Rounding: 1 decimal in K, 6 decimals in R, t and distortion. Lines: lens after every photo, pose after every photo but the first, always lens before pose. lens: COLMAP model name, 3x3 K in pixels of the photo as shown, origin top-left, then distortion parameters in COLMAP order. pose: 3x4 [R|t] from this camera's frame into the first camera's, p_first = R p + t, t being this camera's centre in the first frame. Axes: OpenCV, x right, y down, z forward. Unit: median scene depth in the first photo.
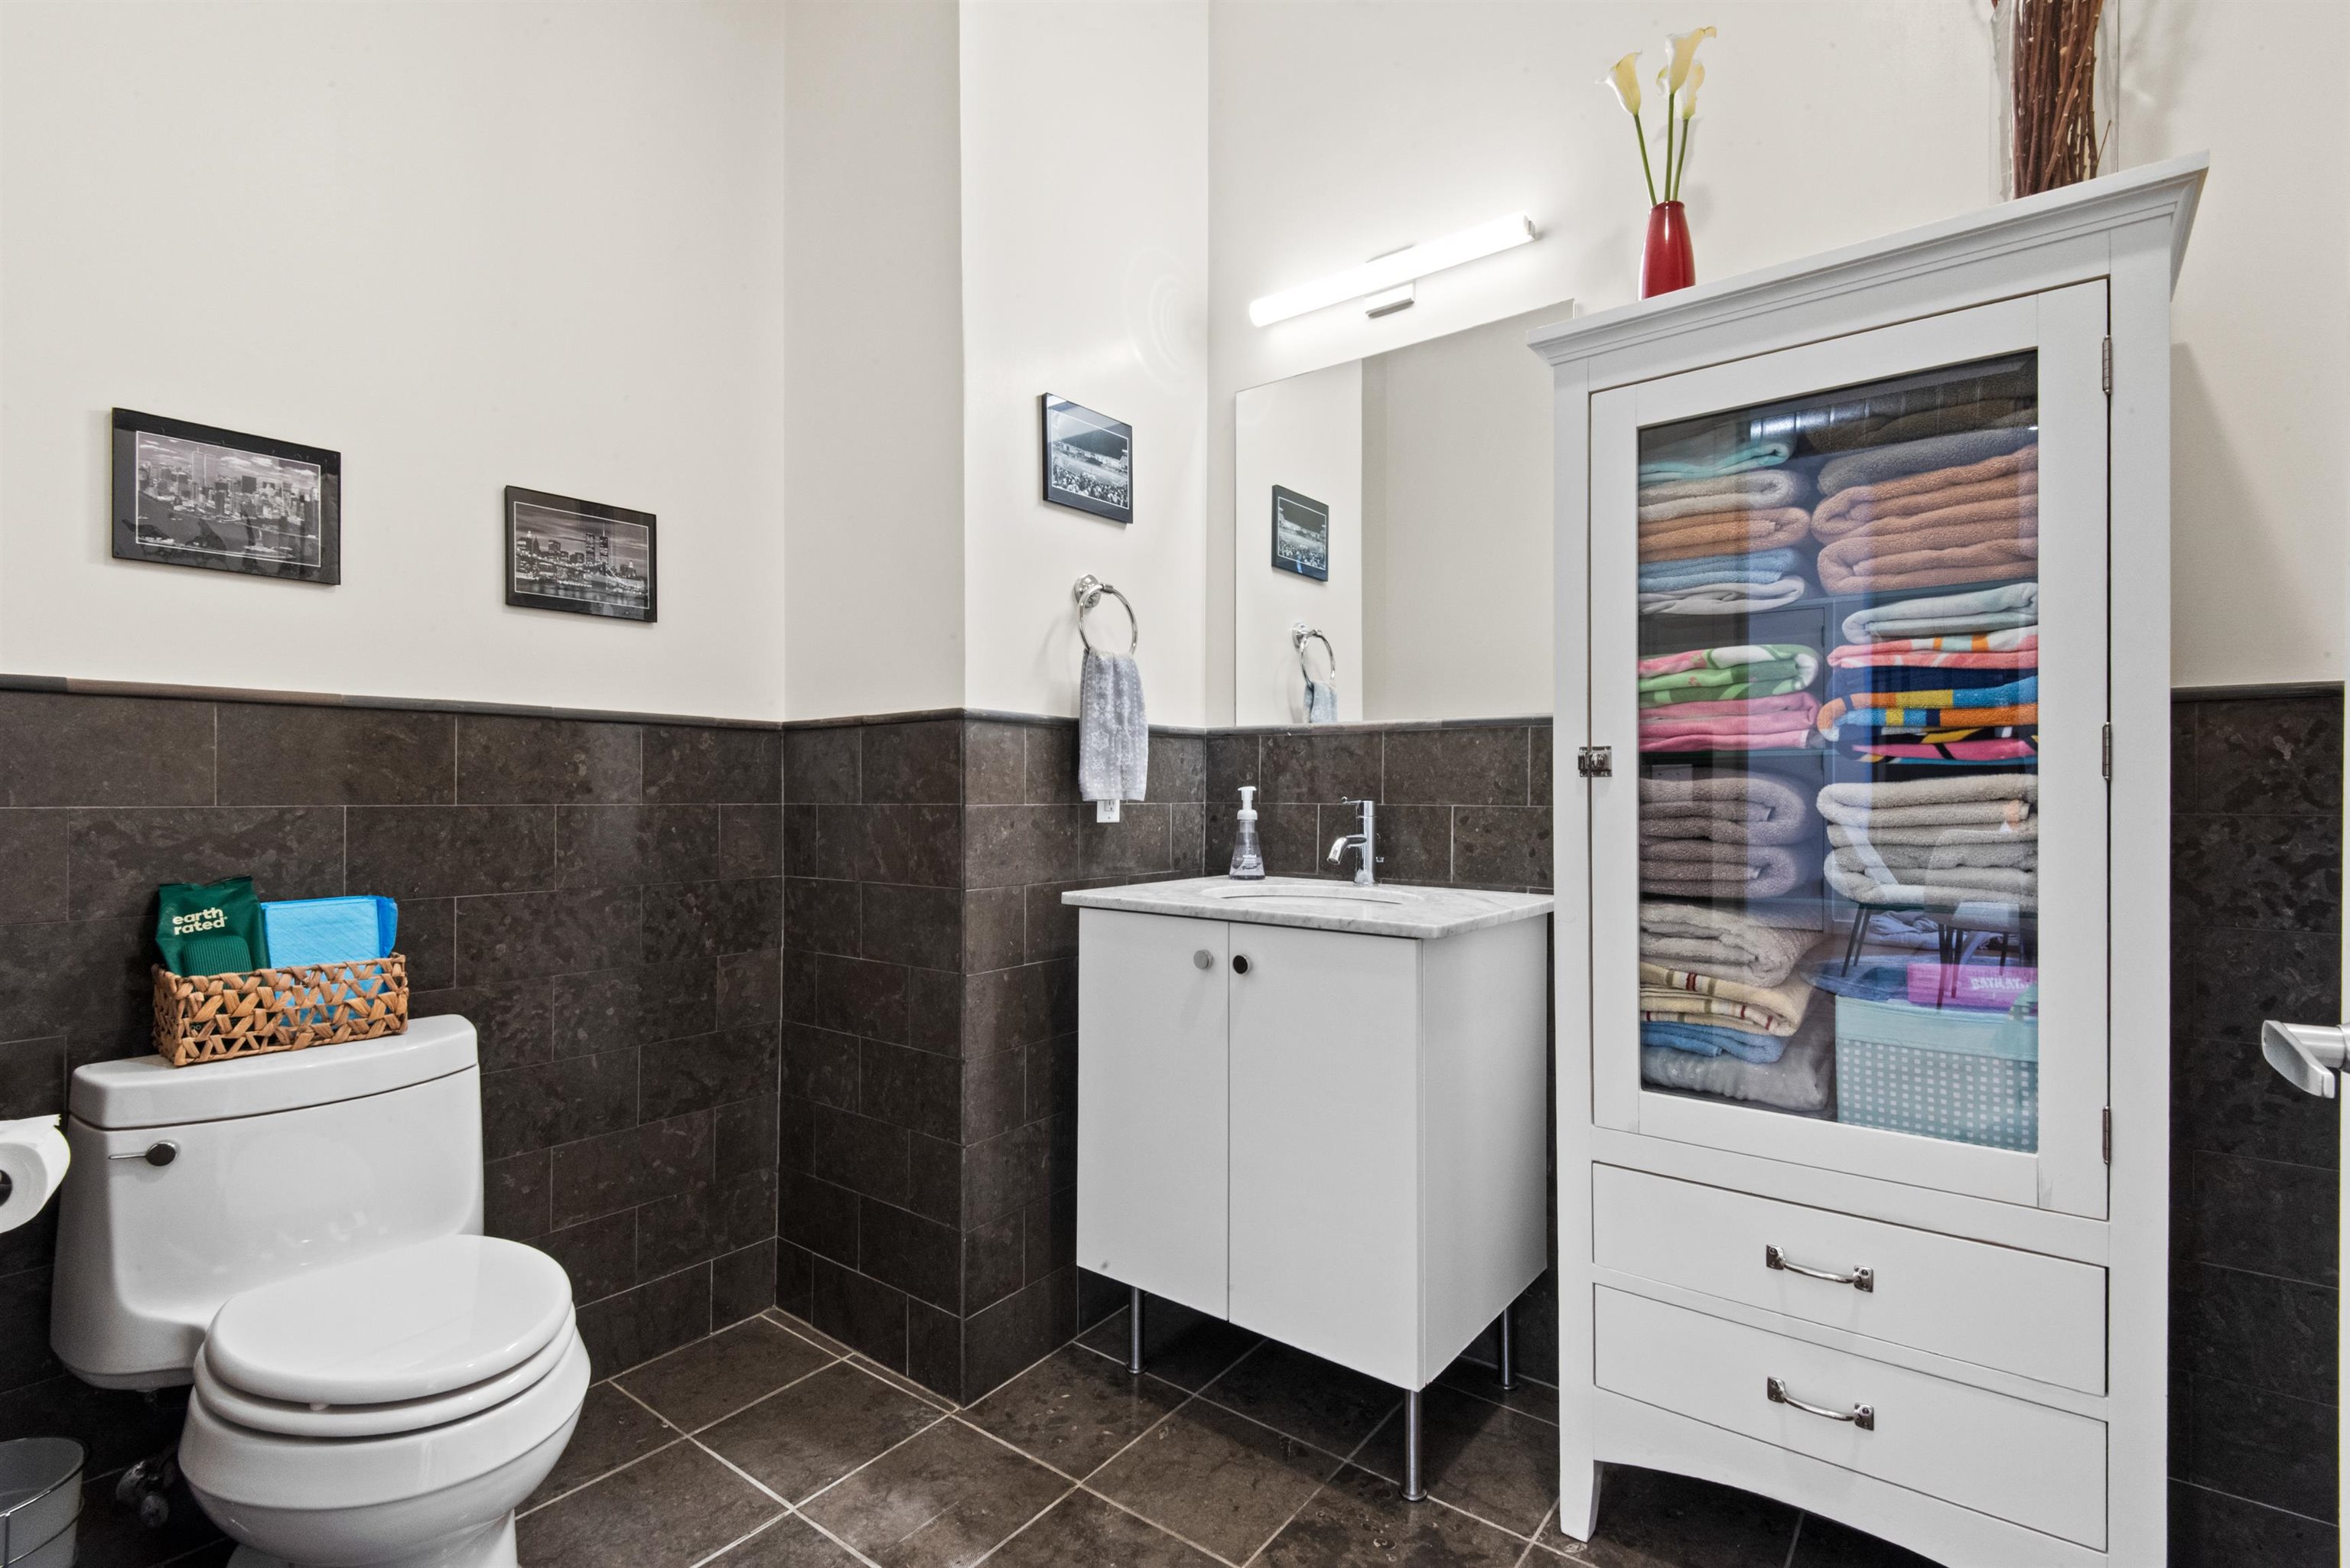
lens RADIAL K [[1082.8, 0, 1172.4], [0, 1082.8, 776.0], [0, 0, 1]] dist [0.034624, -0.024794]
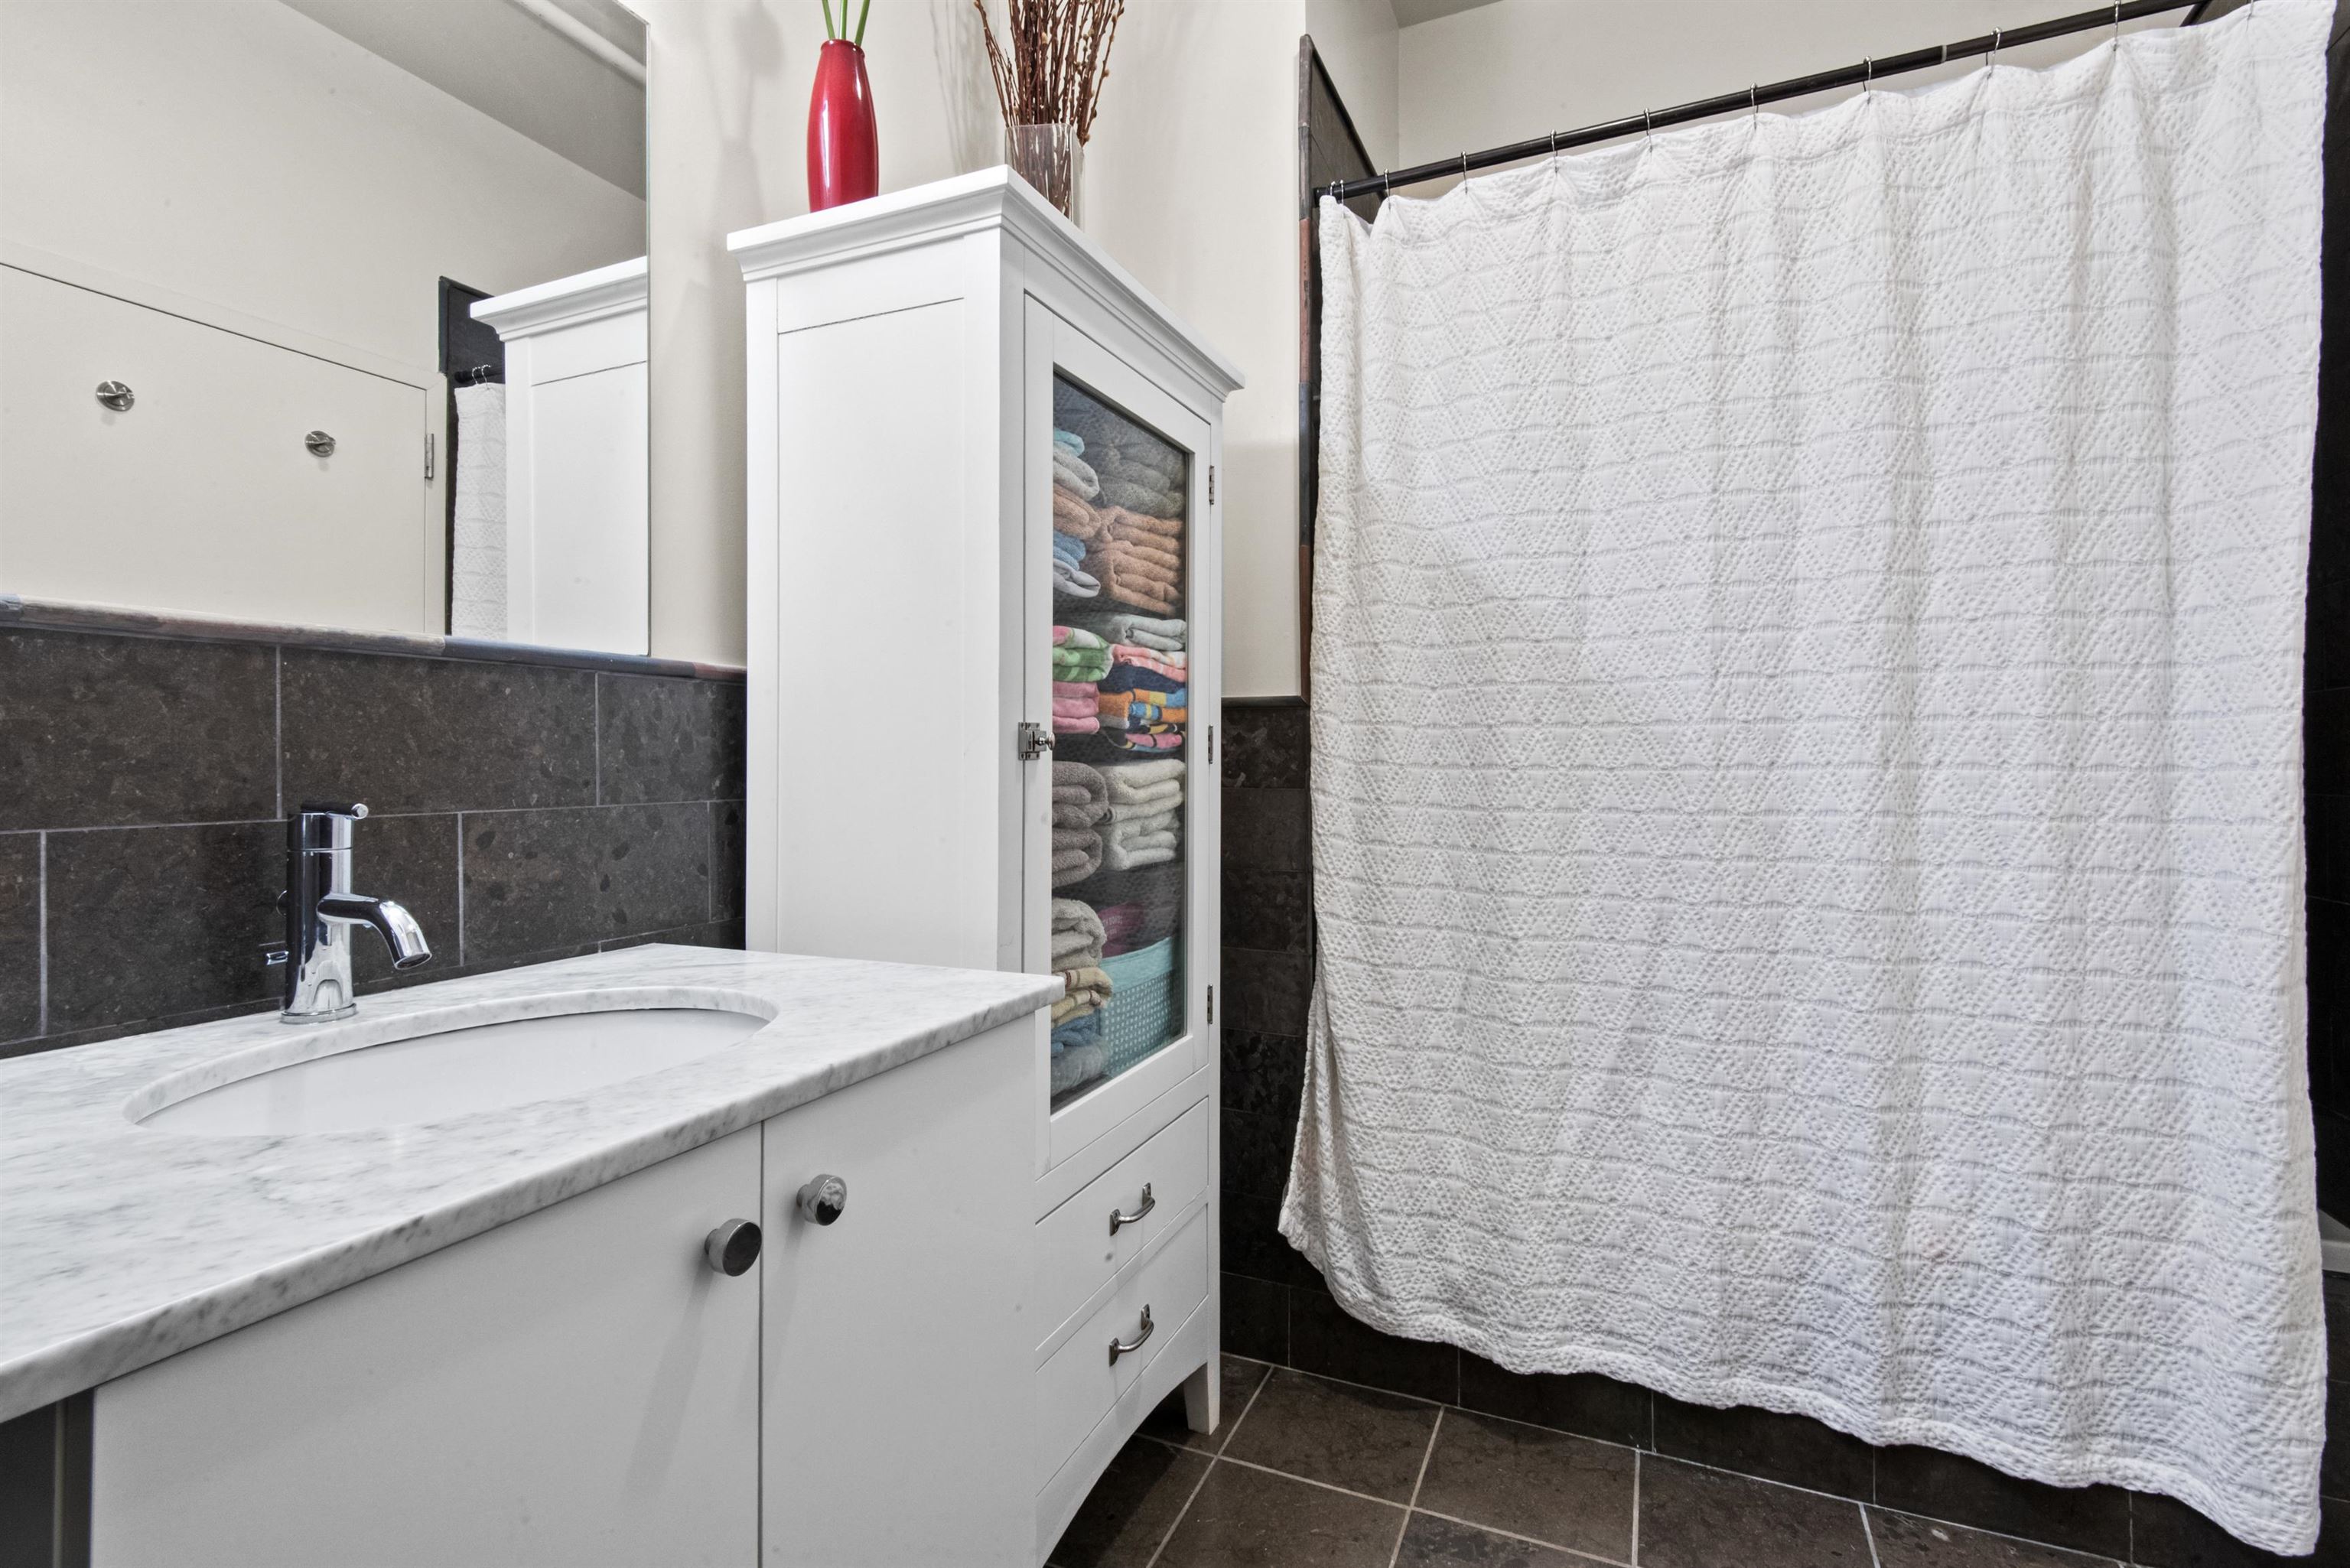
lens RADIAL K [[1094.6, 0, 1177.7], [0, 1094.6, 767.4], [0, 0, 1]] dist [0.023119, -0.014549]
pose [[-0.255112, -0.007066, 0.966886, -0.336285], [-0.008874, 0.999948, 0.004966, 0.000858], [-0.966871, -0.007314, -0.255162, 0.850068]]
